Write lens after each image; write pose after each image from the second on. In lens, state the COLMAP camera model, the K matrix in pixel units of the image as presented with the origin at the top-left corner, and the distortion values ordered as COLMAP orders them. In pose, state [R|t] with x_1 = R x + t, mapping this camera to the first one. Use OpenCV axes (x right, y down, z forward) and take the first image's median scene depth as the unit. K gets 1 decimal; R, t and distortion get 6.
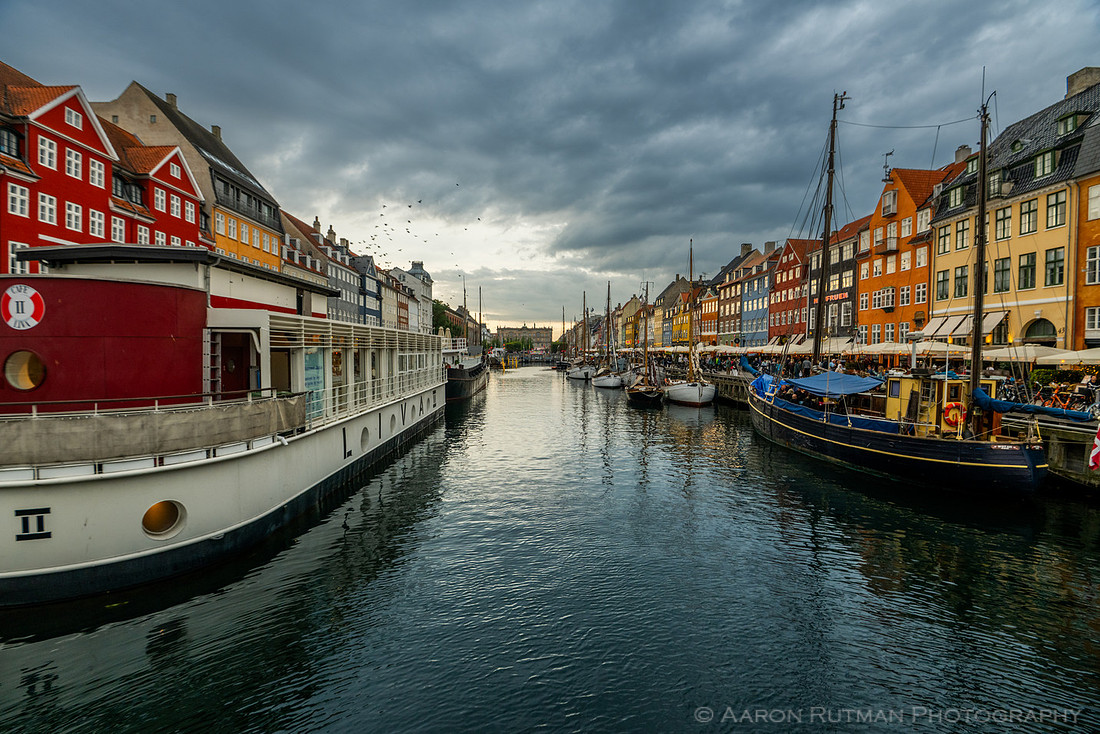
lens RADIAL K [[523.7, 0, 537.9], [0, 523.7, 367.8], [0, 0, 1]] dist [-0.010314, -0.005673]
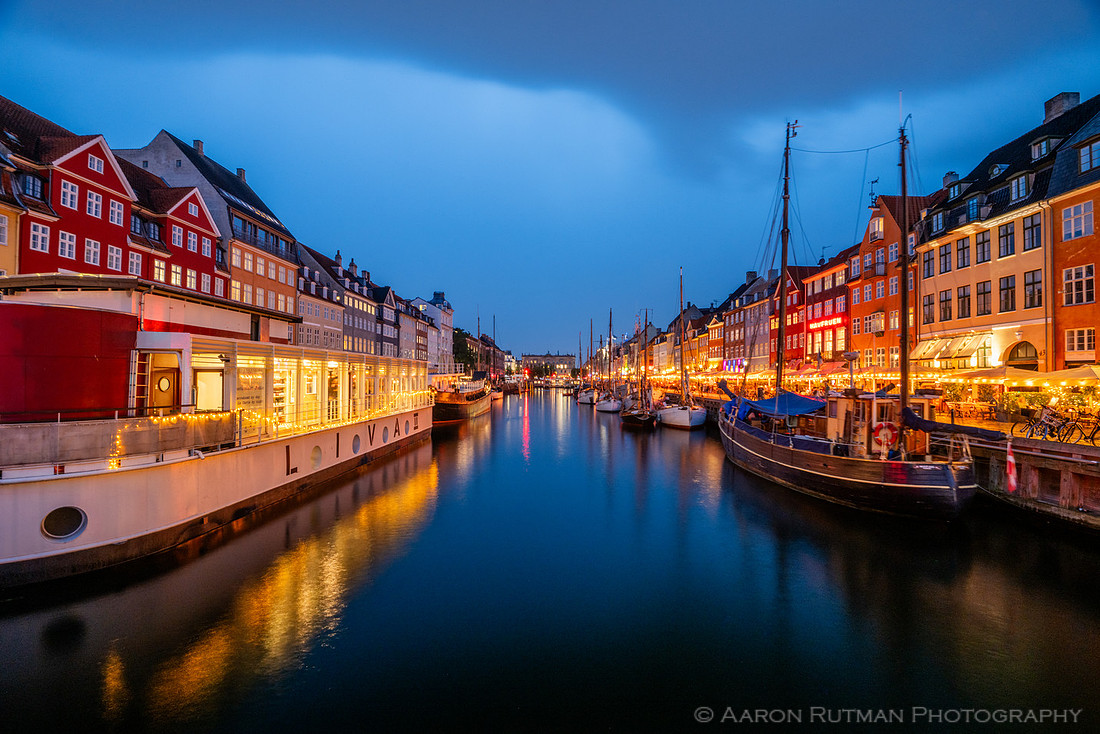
lens RADIAL K [[509.5, 0, 540.3], [0, 509.5, 369.6], [0, 0, 1]] dist [-0.011202, -0.005443]
pose [[0.998860, -0.001883, -0.047694, 0.078456], [-0.000406, 0.998850, -0.047933, 0.004925], [0.047730, 0.047898, 0.997711, -0.002770]]
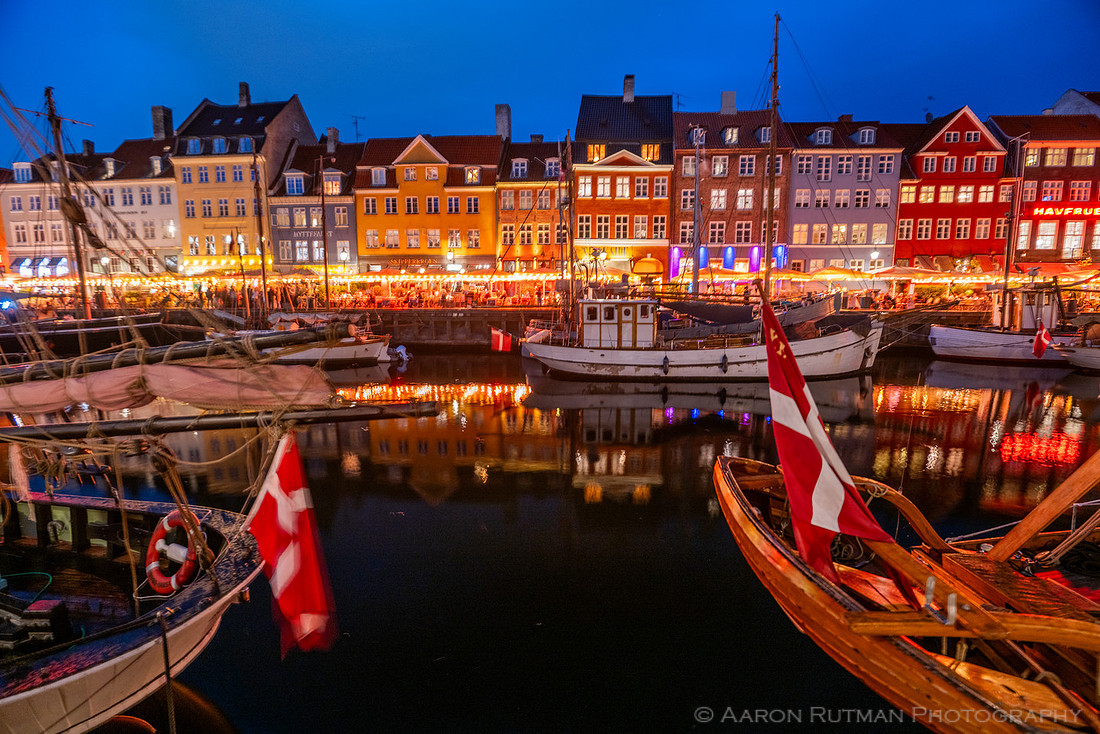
lens RADIAL K [[509.5, 0, 540.3], [0, 509.5, 369.6], [0, 0, 1]] dist [-0.011202, -0.005443]
pose [[0.091027, -0.151062, 0.984324, -0.396473], [0.031595, 0.988368, 0.148760, -0.047929], [-0.995347, 0.017559, 0.094741, 2.400234]]
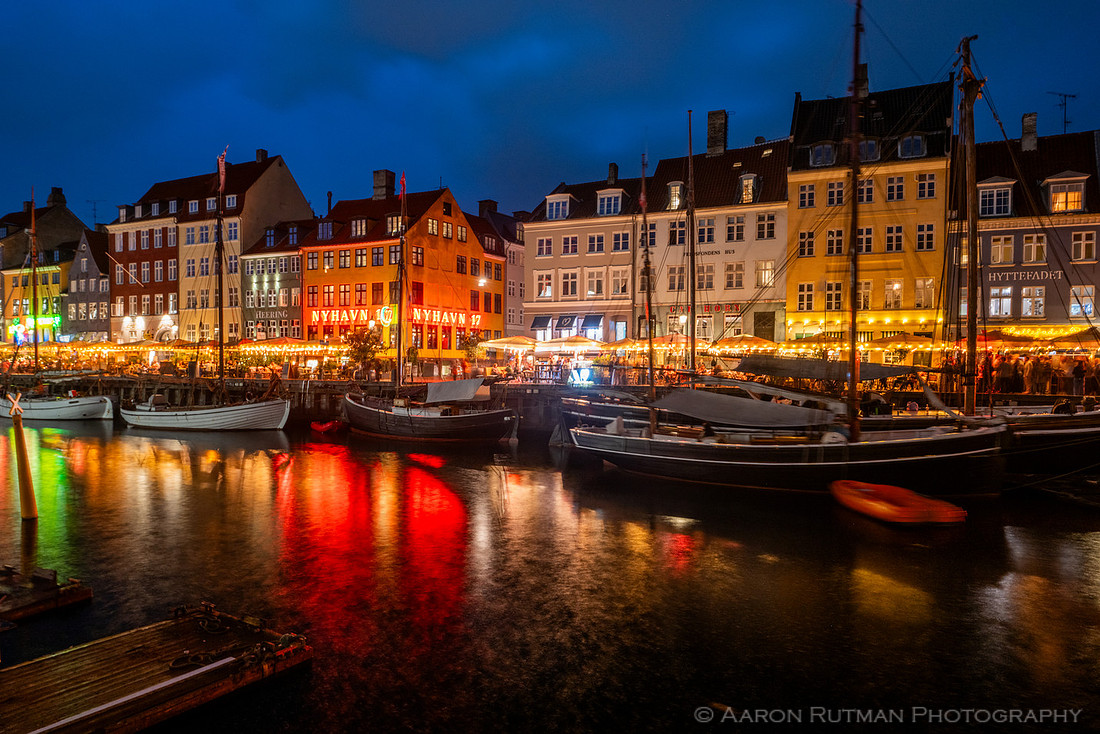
lens RADIAL K [[674.2, 0, 550.0], [0, 674.2, 367.0], [0, 0, 1]] dist [-0.044035, 0.000347]
pose [[0.422165, -0.010754, 0.906455, -0.389376], [0.023692, 0.999719, 0.000827, -0.081720], [-0.906209, 0.021127, 0.422301, 3.182100]]
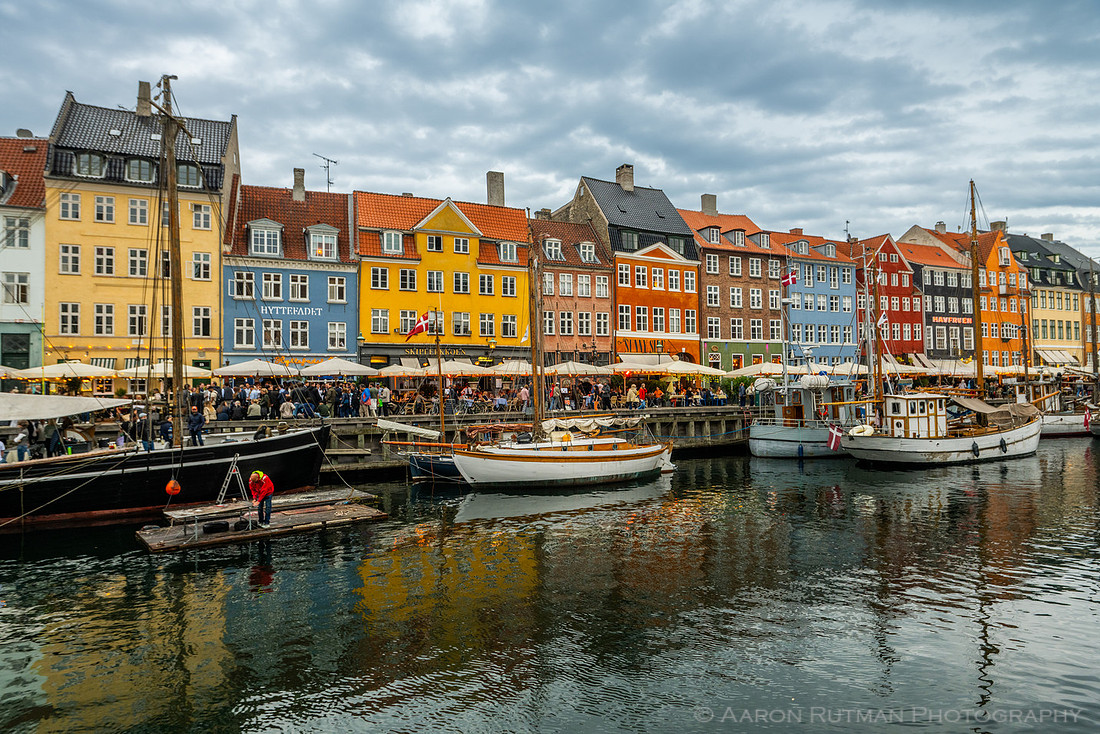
lens RADIAL K [[679.1, 0, 540.1], [0, 679.1, 366.5], [0, 0, 1]] dist [0.003389, -0.023140]
pose [[-0.415461, 0.028257, 0.909172, -0.395943], [0.038025, 0.999183, -0.013679, -0.079043], [-0.908816, 0.028888, -0.416196, 3.127677]]
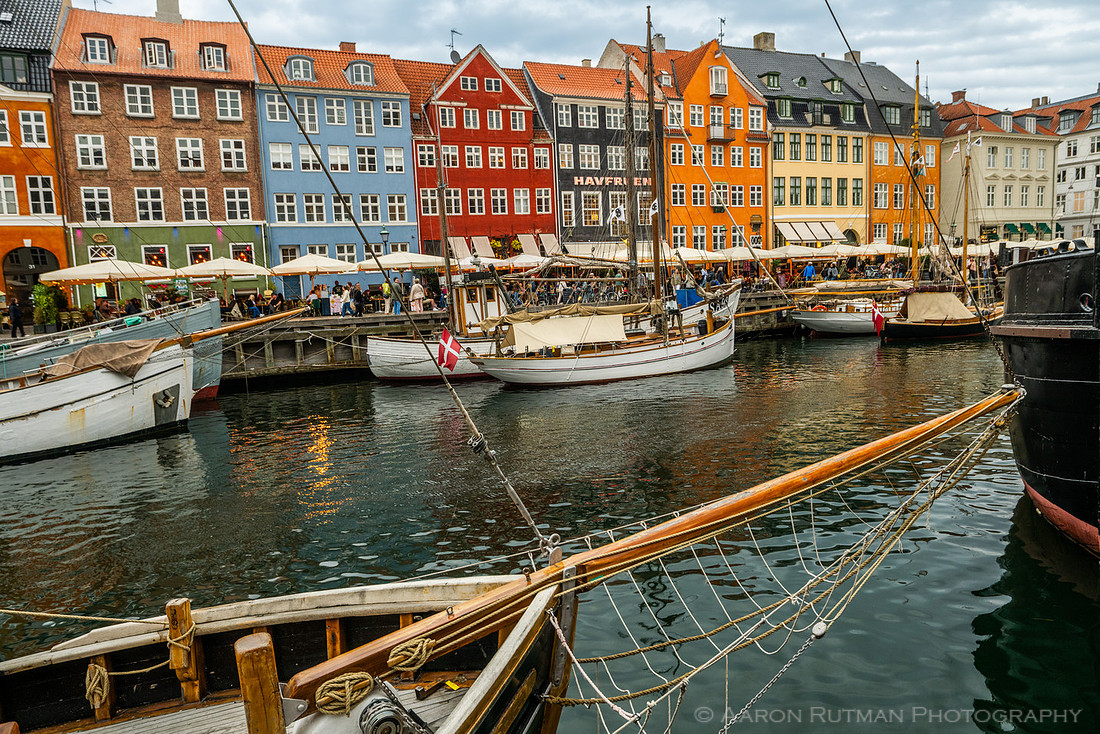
lens RADIAL K [[731.3, 0, 550.0], [0, 731.3, 367.0], [0, 0, 1]] dist [-0.012138, -0.003472]
pose [[-0.417935, -0.095364, 0.903458, -0.374078], [0.070092, 0.988126, 0.136725, -0.044206], [-0.905769, 0.120467, -0.406288, 2.052931]]
